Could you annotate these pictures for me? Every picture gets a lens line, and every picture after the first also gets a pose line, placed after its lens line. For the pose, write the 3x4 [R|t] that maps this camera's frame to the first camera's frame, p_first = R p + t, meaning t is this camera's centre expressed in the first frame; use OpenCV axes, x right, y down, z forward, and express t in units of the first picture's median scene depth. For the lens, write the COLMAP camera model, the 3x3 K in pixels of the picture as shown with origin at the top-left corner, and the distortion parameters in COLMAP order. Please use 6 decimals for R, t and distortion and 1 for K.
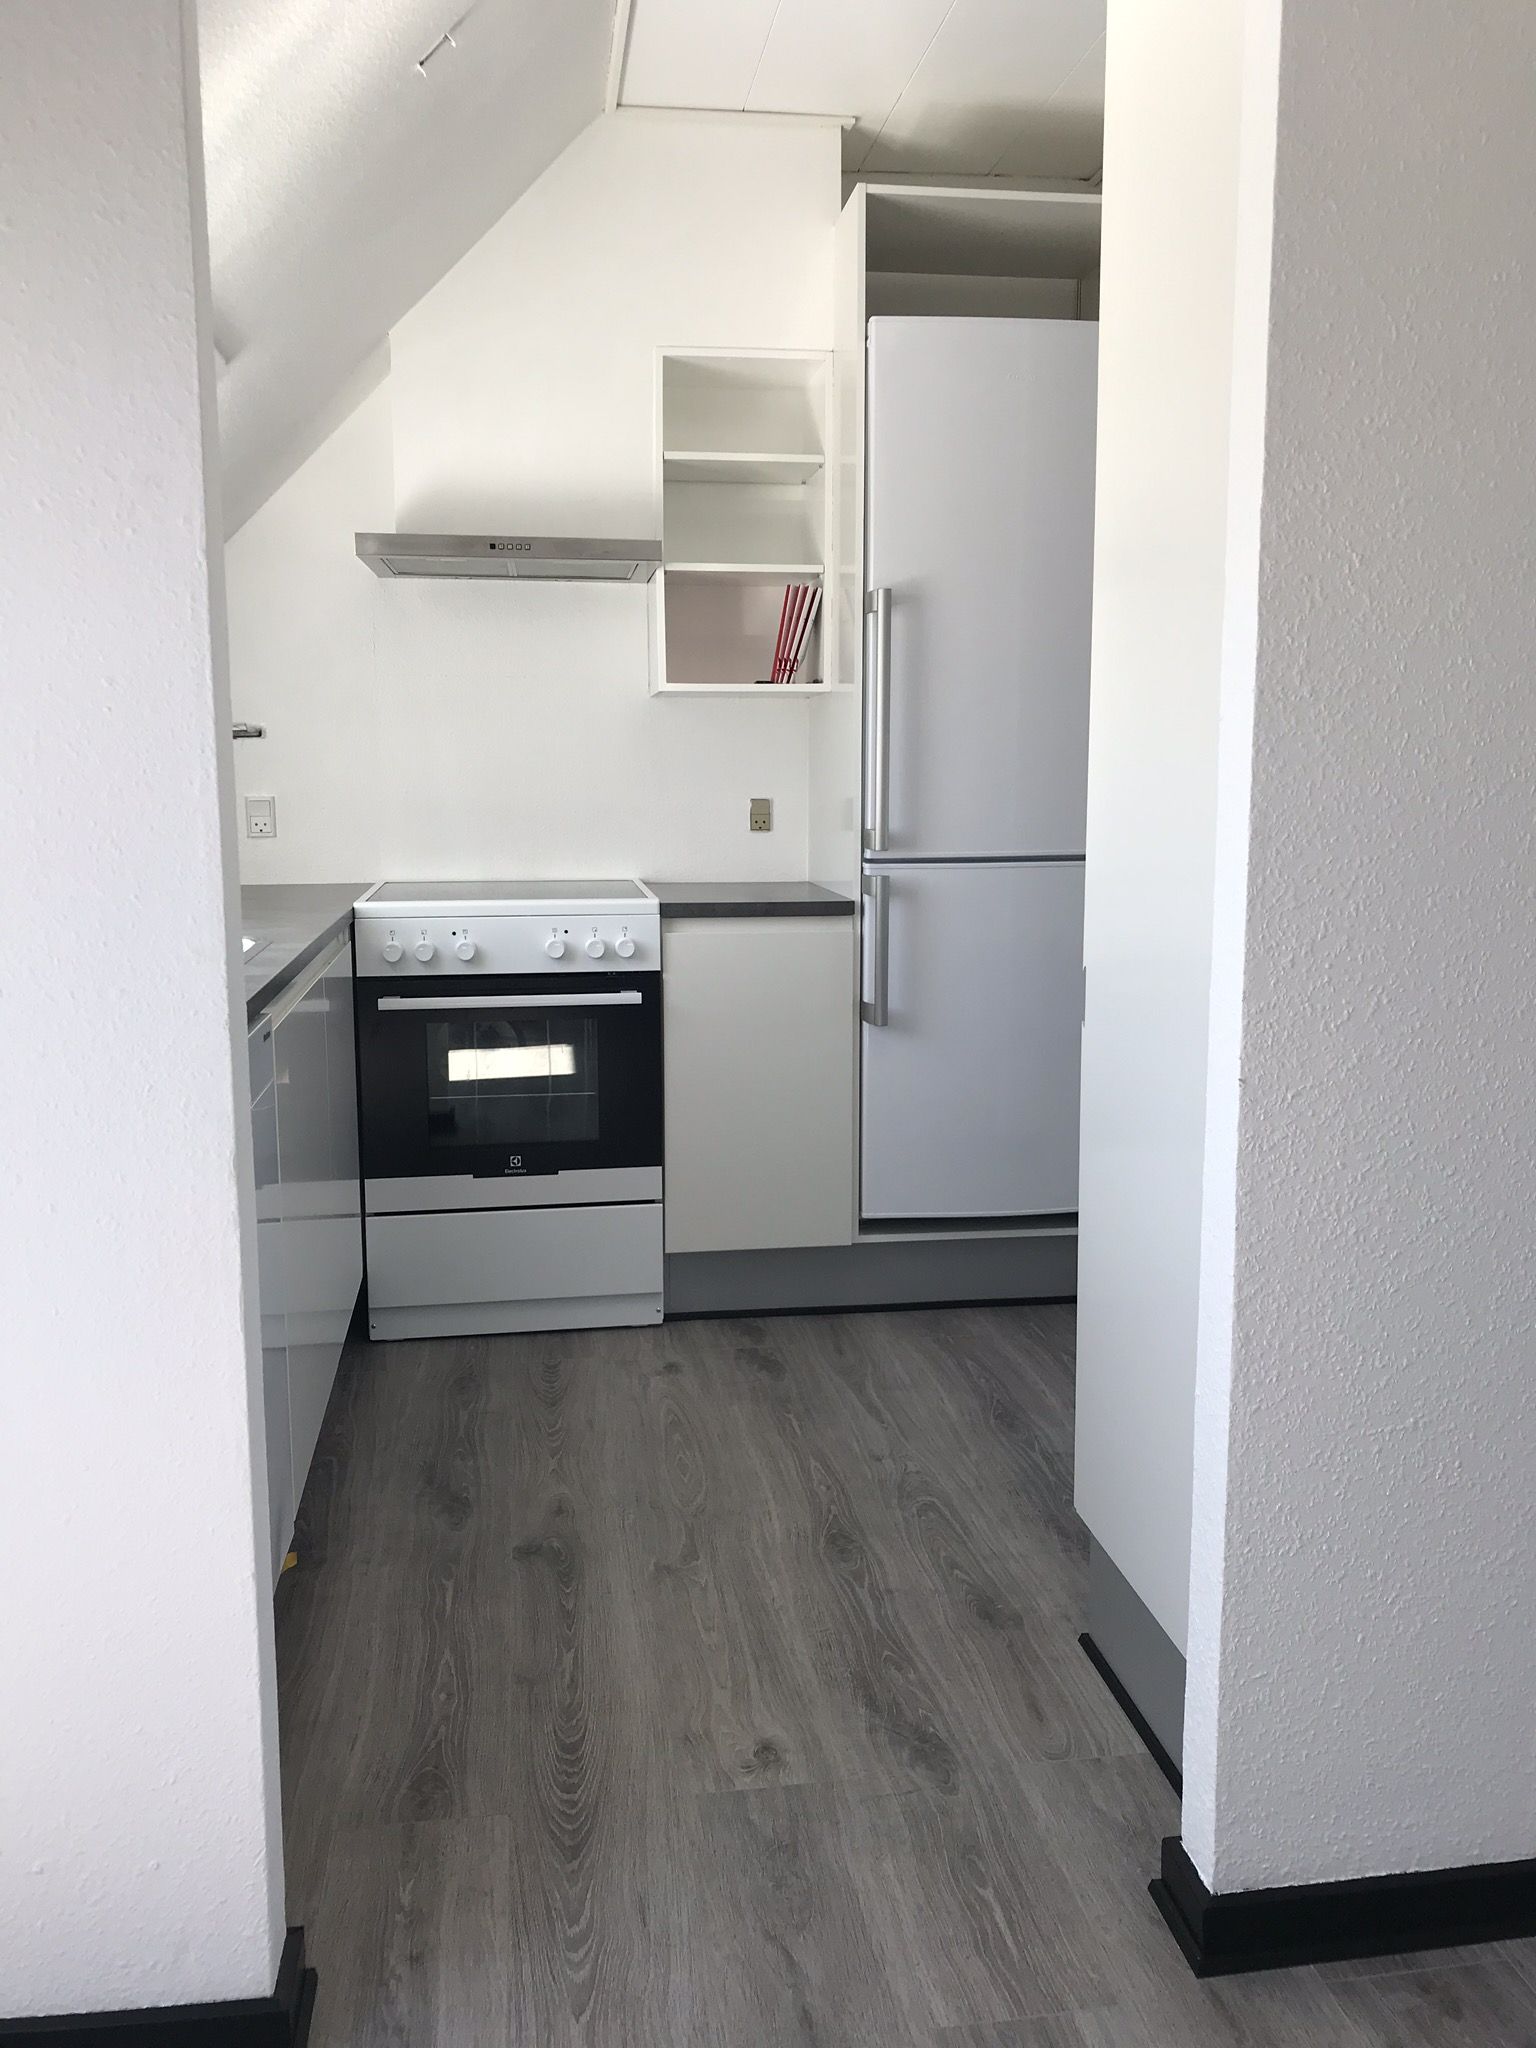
lens RADIAL K [[1686.6, 0, 768.0], [0, 1686.6, 1024.0], [0, 0, 1]] dist [-0.001712, -0.007500]
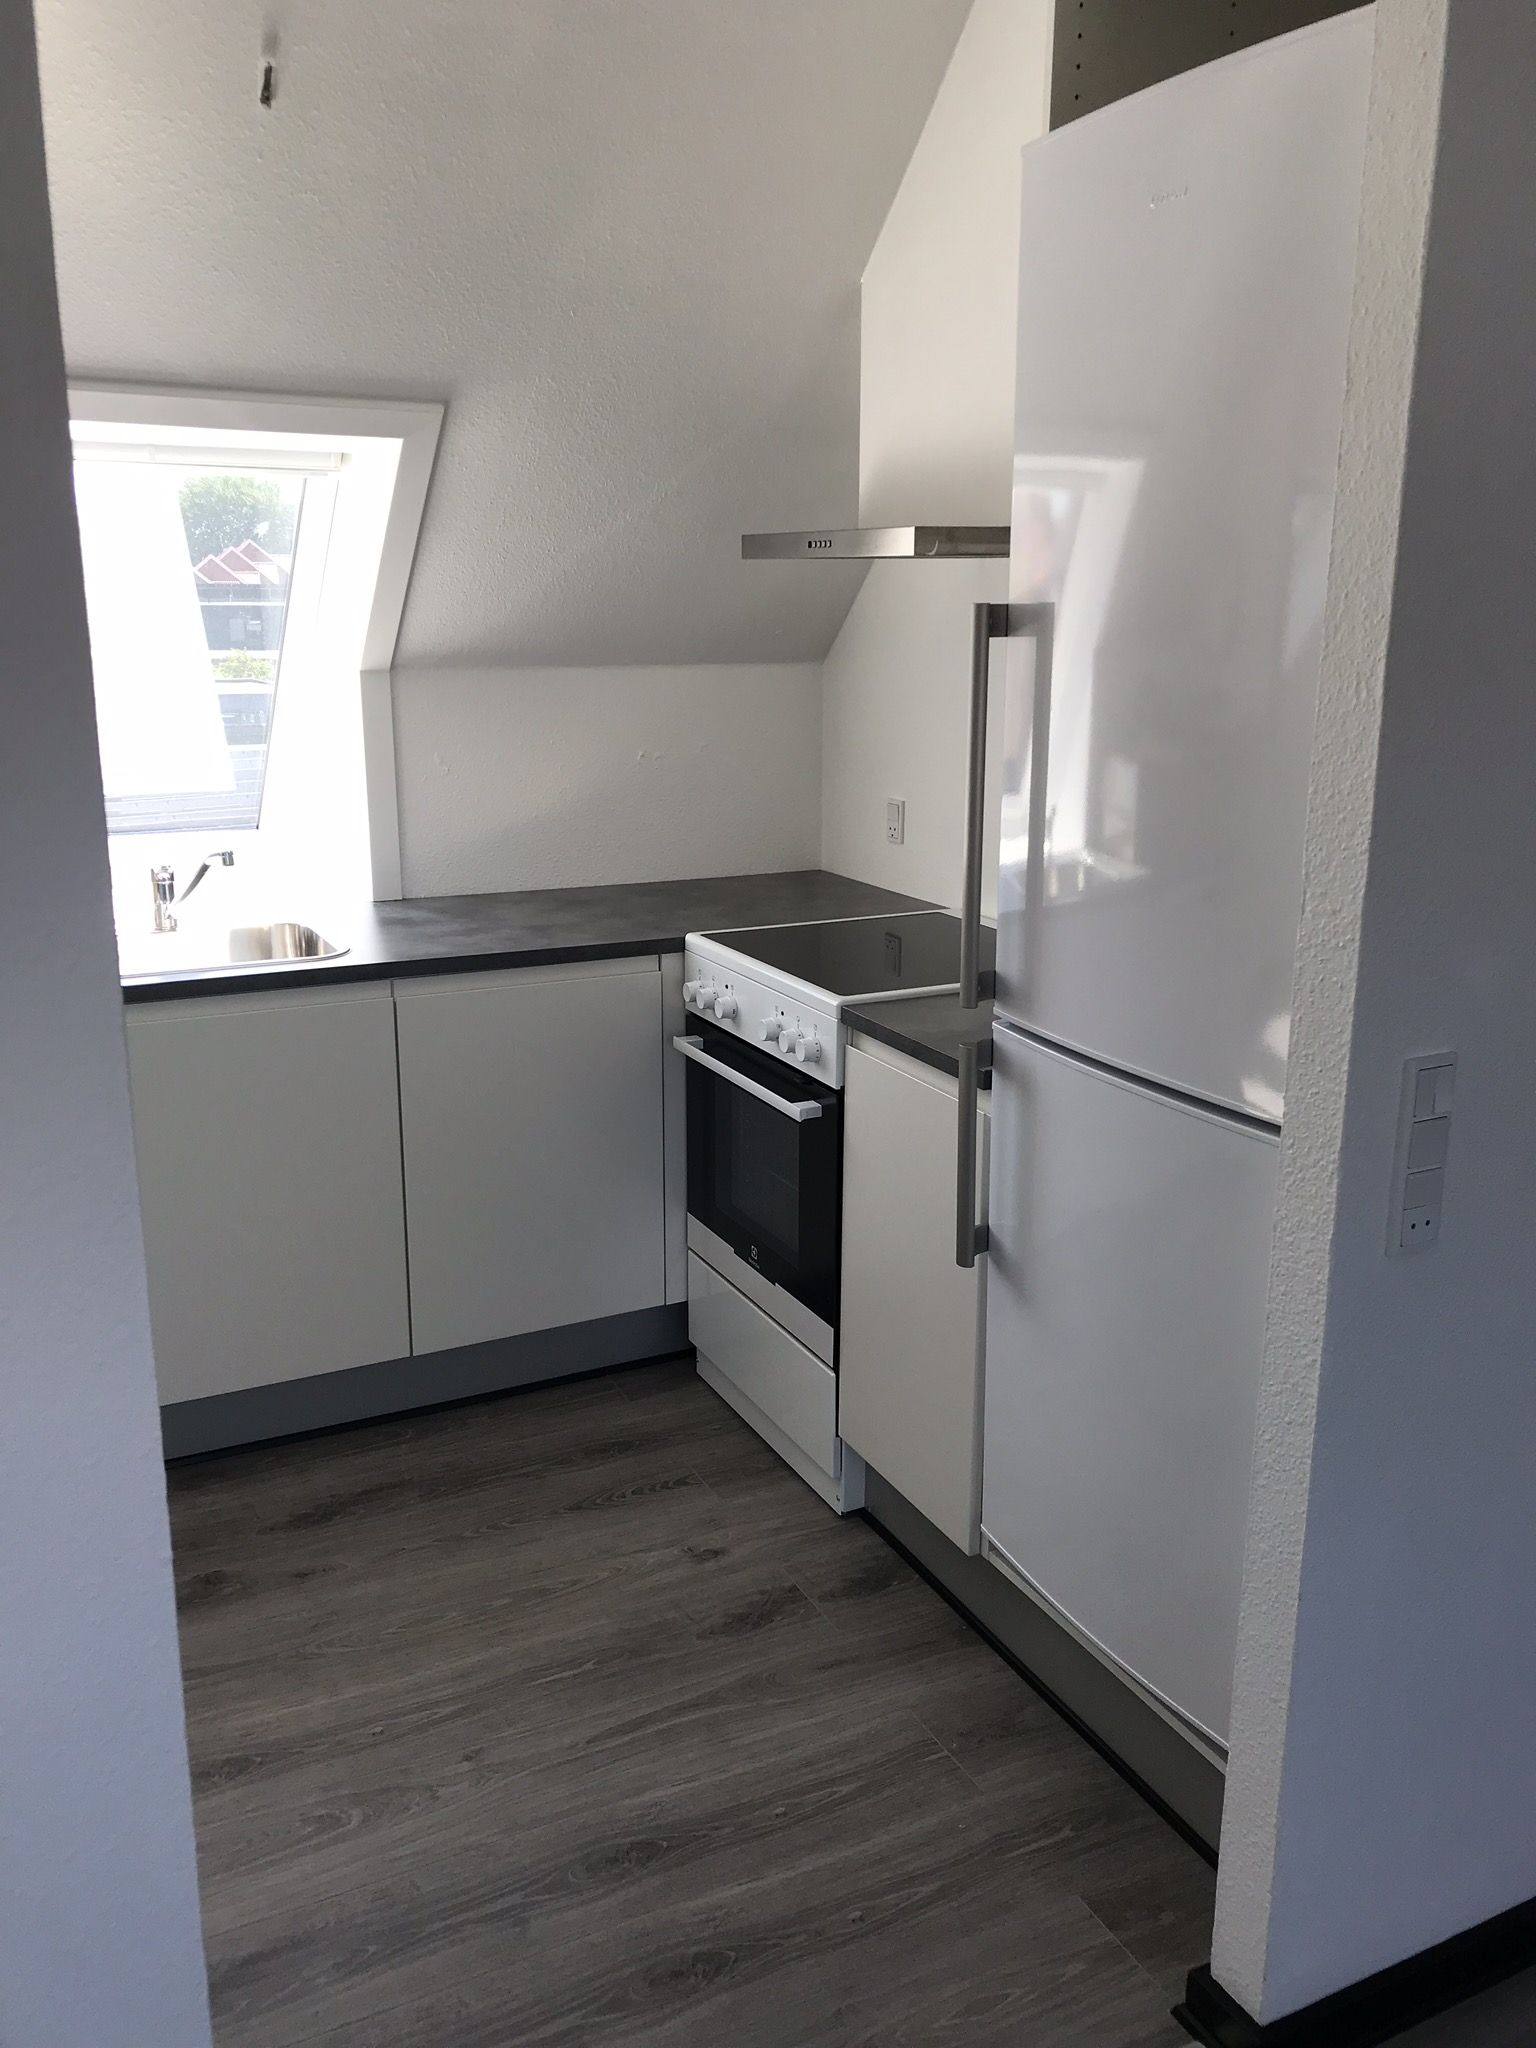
lens RADIAL K [[1675.5, 0, 773.4], [0, 1675.5, 990.0], [0, 0, 1]] dist [-0.003324, -0.006328]
pose [[0.316300, 0.219389, -0.922942, 0.653190], [-0.157435, 0.971540, 0.176986, -0.215802], [0.935504, 0.089323, 0.341838, 0.729669]]
